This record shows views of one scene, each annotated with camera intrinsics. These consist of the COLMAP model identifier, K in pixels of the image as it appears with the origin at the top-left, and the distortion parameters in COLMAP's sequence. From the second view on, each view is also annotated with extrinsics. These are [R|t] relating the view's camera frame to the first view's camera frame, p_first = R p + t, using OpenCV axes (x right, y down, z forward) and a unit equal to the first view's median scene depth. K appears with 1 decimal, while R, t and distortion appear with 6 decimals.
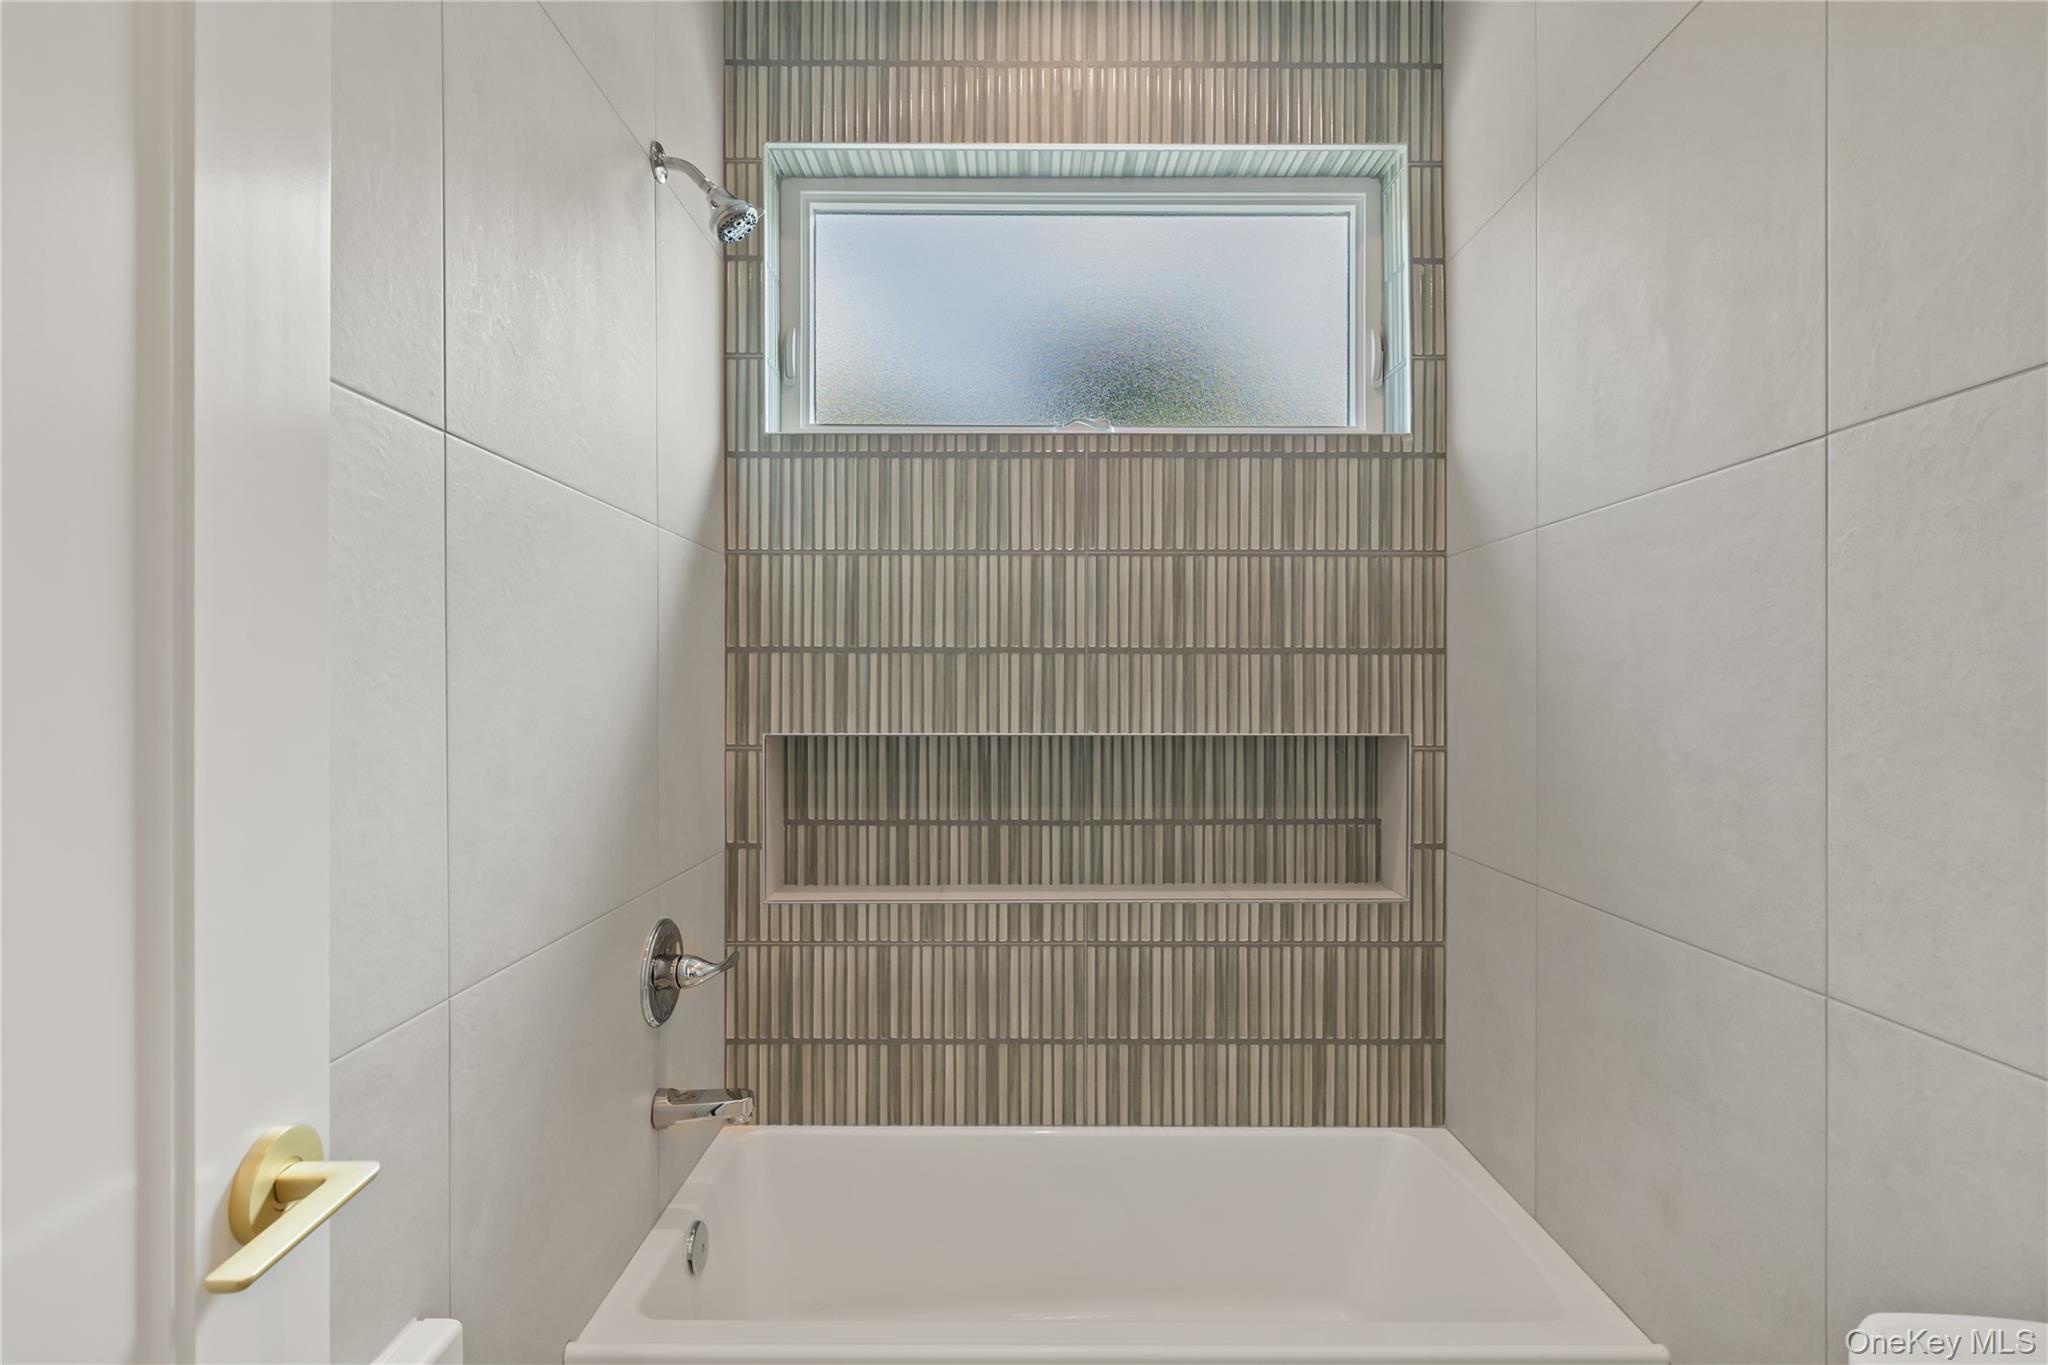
lens RADIAL K [[985.1, 0, 1020.6], [0, 985.1, 691.4], [0, 0, 1]] dist [-0.003510, 0.000006]
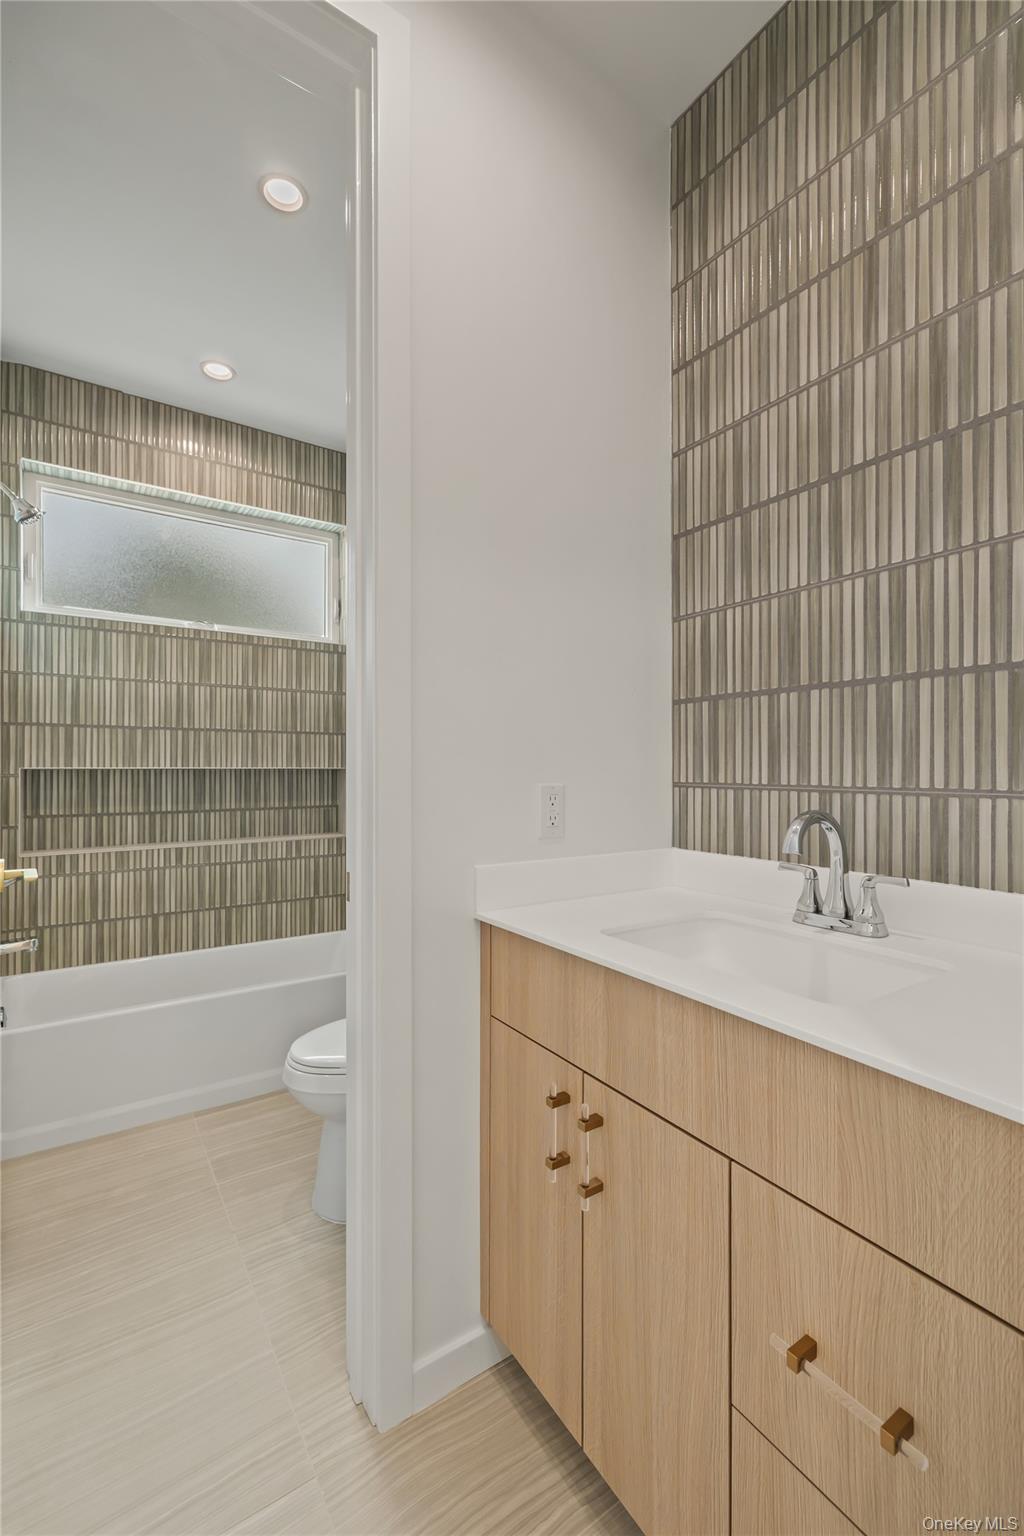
lens RADIAL K [[642.0, 0, 509.7], [0, 642.0, 767.6], [0, 0, 1]] dist [-0.003240, -0.000103]
pose [[0.831795, -0.000944, 0.555082, -0.159081], [-0.002109, 0.999986, 0.004862, 0.034123], [-0.555079, -0.005215, 0.831782, -0.551652]]
